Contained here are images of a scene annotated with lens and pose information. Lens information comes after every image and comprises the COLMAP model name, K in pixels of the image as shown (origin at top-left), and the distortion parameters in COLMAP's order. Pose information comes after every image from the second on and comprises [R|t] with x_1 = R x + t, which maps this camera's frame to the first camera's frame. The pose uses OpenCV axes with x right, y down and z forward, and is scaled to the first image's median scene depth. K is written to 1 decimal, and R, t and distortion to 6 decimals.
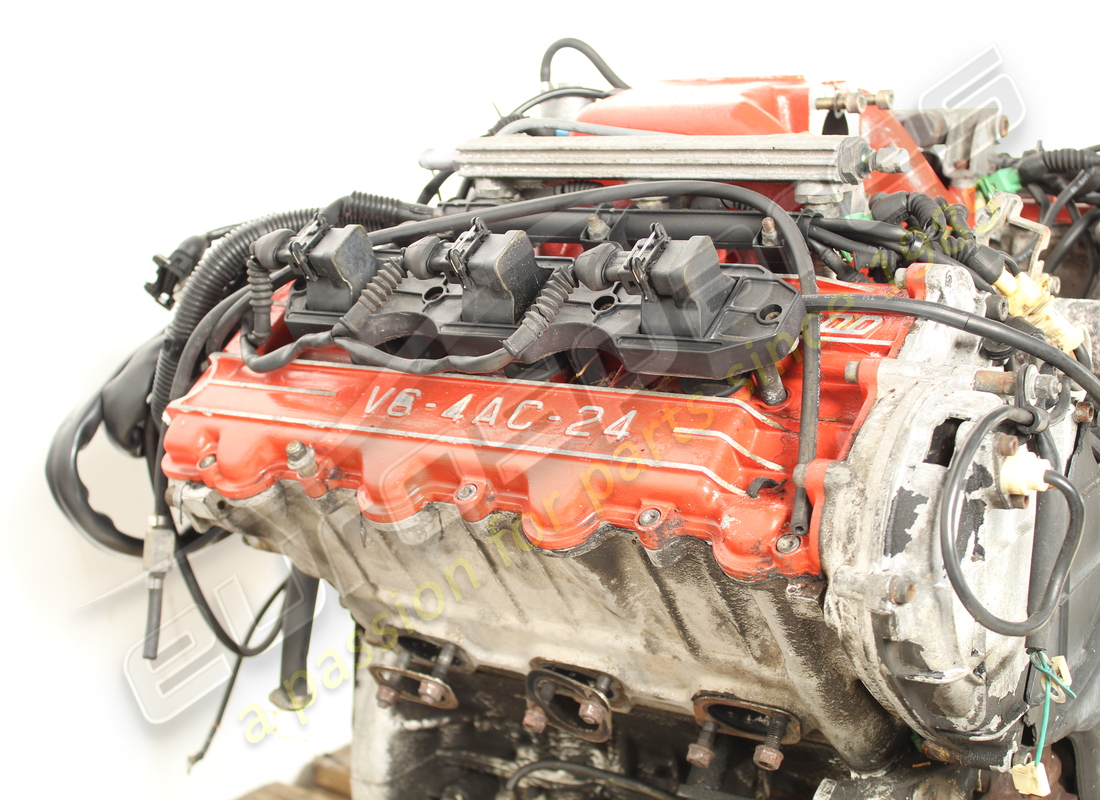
lens RADIAL K [[1697.8, 0, 550.0], [0, 1697.8, 400.0], [0, 0, 1]] dist [-0.035240, 0.006358]
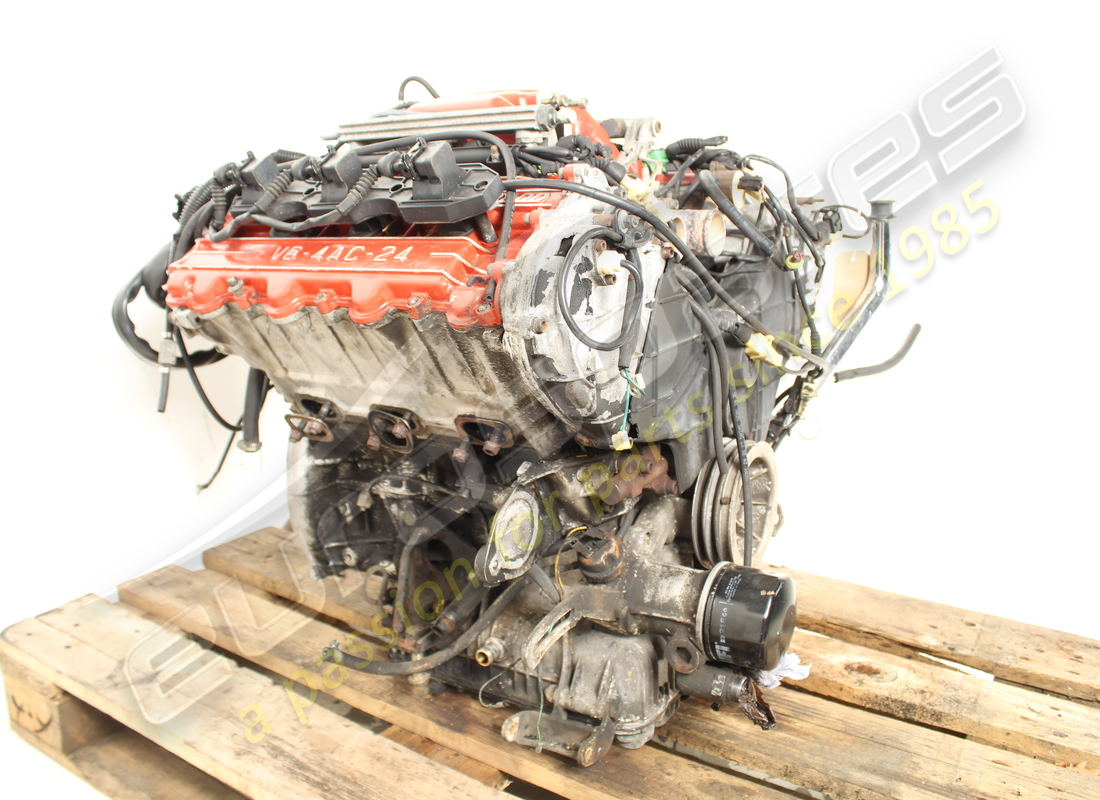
lens RADIAL K [[994.1, 0, 550.0], [0, 994.1, 400.0], [0, 0, 1]] dist [-0.166125, 0.139707]
pose [[0.998982, 0.002077, 0.045067, 0.137153], [-0.002595, 0.999931, 0.011438, 0.142766], [-0.045040, -0.011543, 0.998918, -0.033191]]
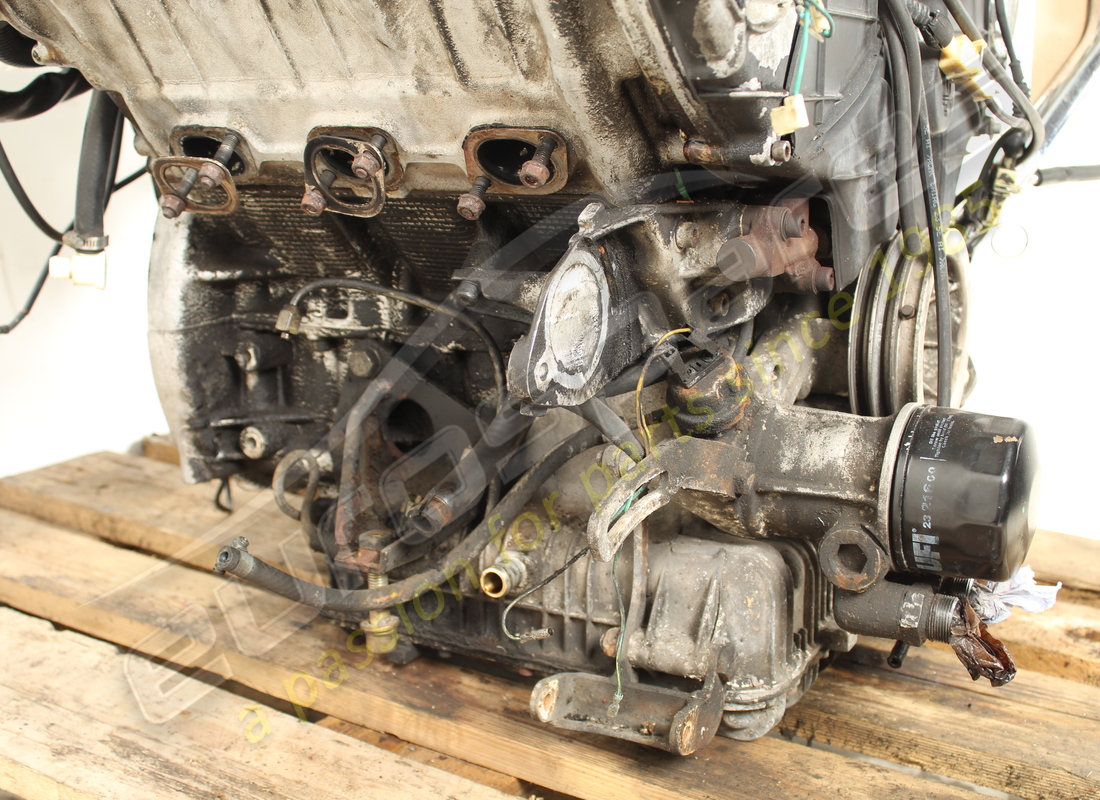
lens RADIAL K [[1374.2, 0, 548.6], [0, 1374.2, 426.4], [0, 0, 1]] dist [-0.095045, 0.102188]
pose [[0.994751, 0.012203, 0.101600, 0.054108], [-0.013478, 0.999839, 0.011876, 0.336249], [-0.101438, -0.013183, 0.994754, 0.180229]]
